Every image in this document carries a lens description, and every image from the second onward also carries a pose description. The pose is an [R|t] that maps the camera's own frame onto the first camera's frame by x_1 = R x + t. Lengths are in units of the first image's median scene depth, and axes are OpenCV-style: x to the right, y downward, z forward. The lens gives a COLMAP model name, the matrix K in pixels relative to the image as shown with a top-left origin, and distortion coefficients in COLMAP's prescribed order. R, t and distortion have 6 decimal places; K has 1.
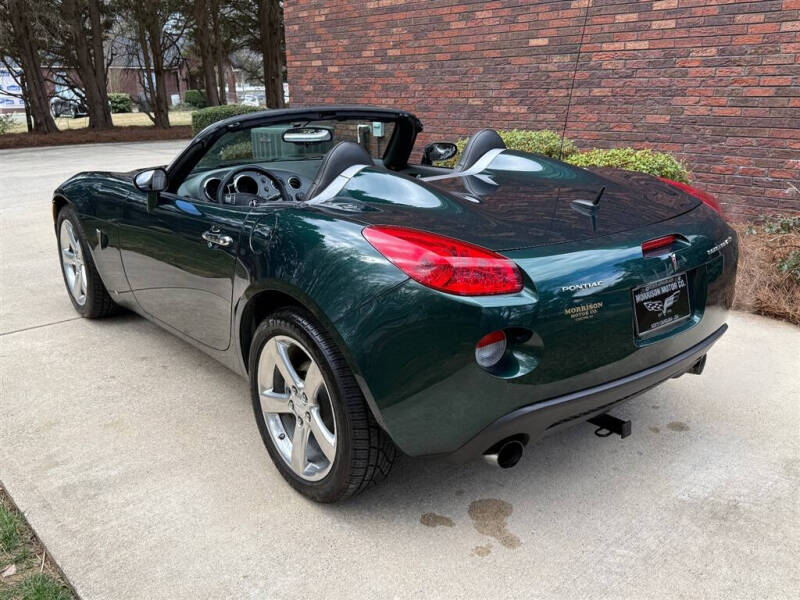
lens RADIAL K [[729.3, 0, 403.2], [0, 729.3, 302.6], [0, 0, 1]] dist [0.000452, 0.000000]
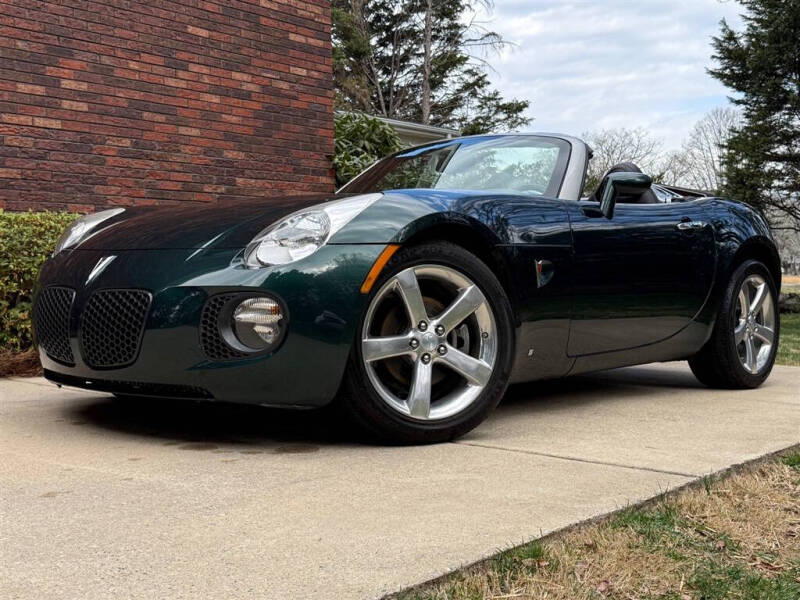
lens RADIAL K [[996.4, 0, 397.1], [0, 996.4, 298.9], [0, 0, 1]] dist [0.077970, 0.000000]
pose [[-0.154876, -0.013359, 0.987844, -0.923057], [0.295637, 0.953461, 0.059245, -0.110591], [-0.942662, 0.301219, -0.143718, 0.869078]]
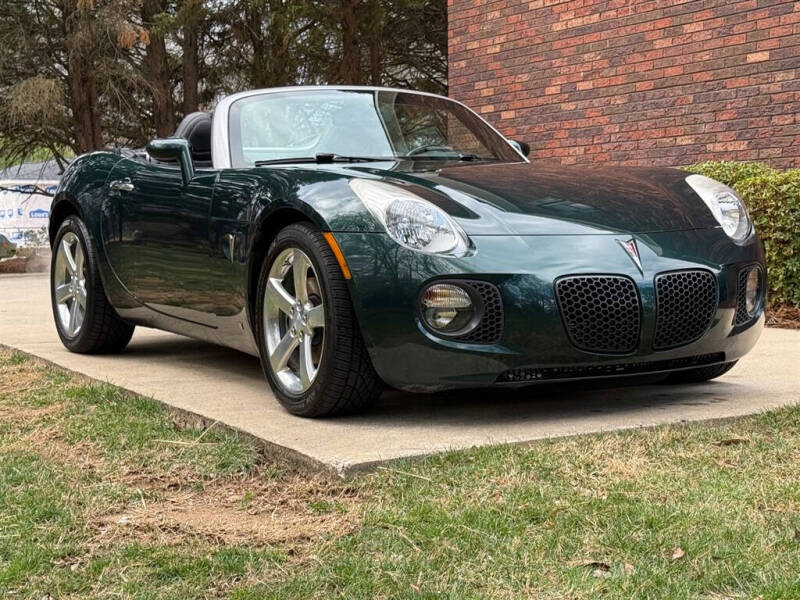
lens RADIAL K [[1497.3, 0, 398.7], [0, 1497.3, 279.5], [0, 0, 1]] dist [0.099832, 0.000000]
pose [[0.972747, 0.007059, -0.231761, 0.215051], [-0.064601, 0.968209, -0.241655, 0.298949], [0.222687, 0.250042, 0.942279, -0.551239]]
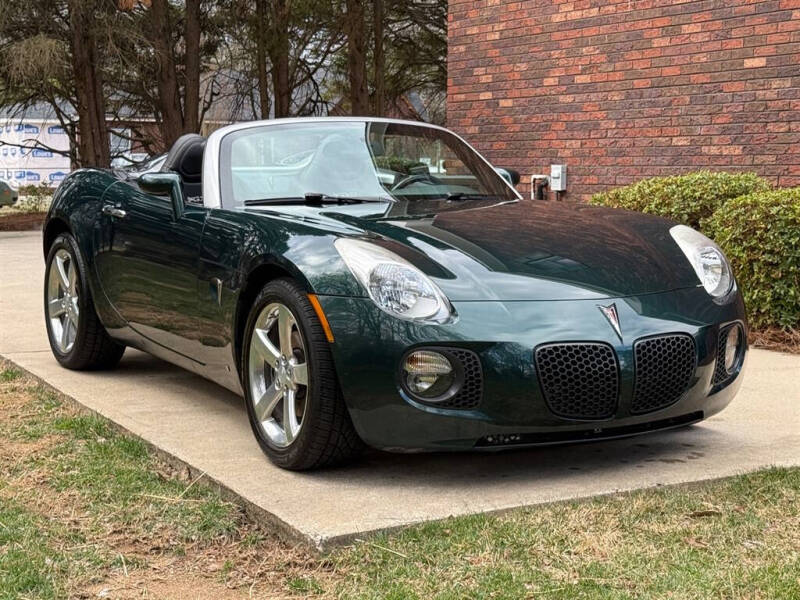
lens RADIAL K [[1497.3, 0, 391.7], [0, 1497.3, 277.2], [0, 0, 1]] dist [0.099832, 0.000000]
pose [[0.970920, 0.033270, -0.237080, 0.227314], [-0.082896, 0.975756, -0.202556, 0.230404], [0.224593, 0.216319, 0.950139, -0.576875]]
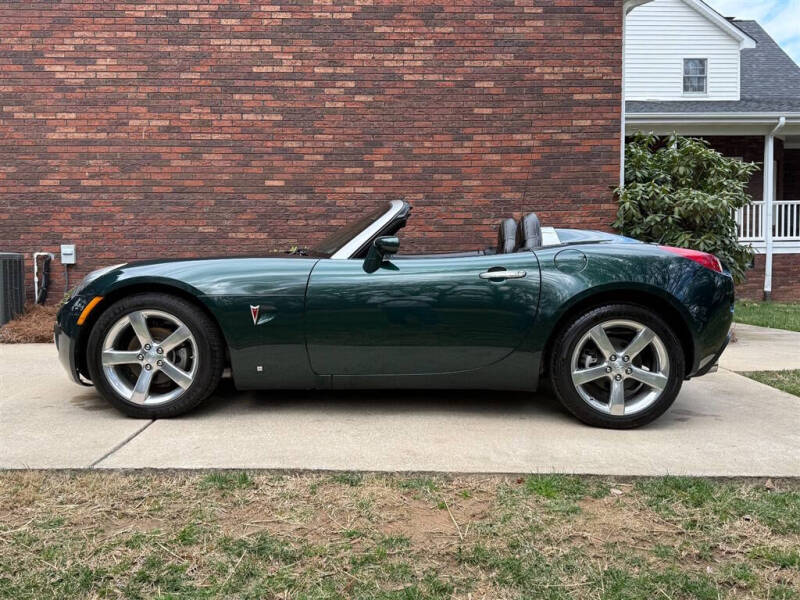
lens RADIAL K [[727.3, 0, 388.4], [0, 727.3, 301.6], [0, 0, 1]] dist [0.107704, 0.000000]
pose [[0.649180, -0.042858, 0.759426, -0.736417], [0.213497, 0.968543, -0.127845, 0.044075], [-0.730058, 0.245130, 0.637909, 0.131837]]
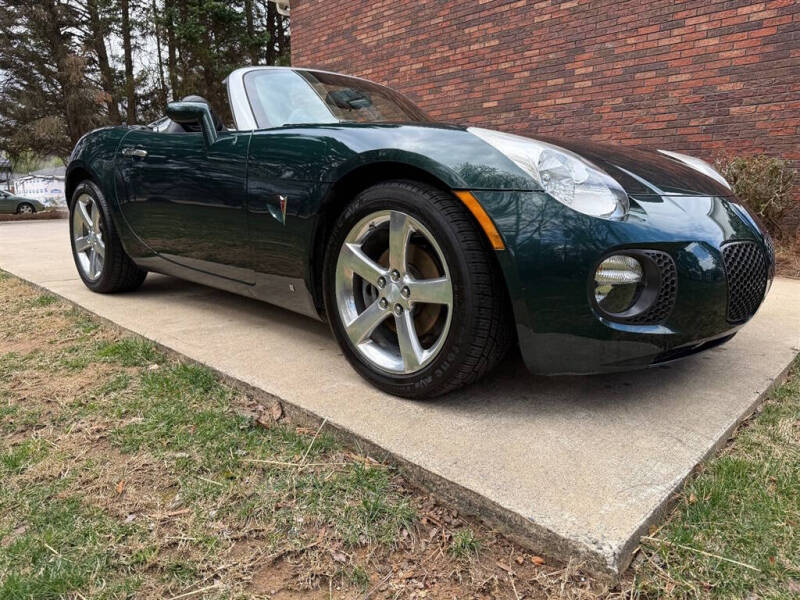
lens RADIAL K [[565.4, 0, 393.9], [0, 565.4, 299.5], [0, 0, 1]] dist [-0.000815, -0.007399]
pose [[0.997926, -0.002063, 0.064334, -0.073915], [0.009363, 0.993508, -0.113373, 0.145601], [-0.063682, 0.113741, 0.991467, -0.002345]]
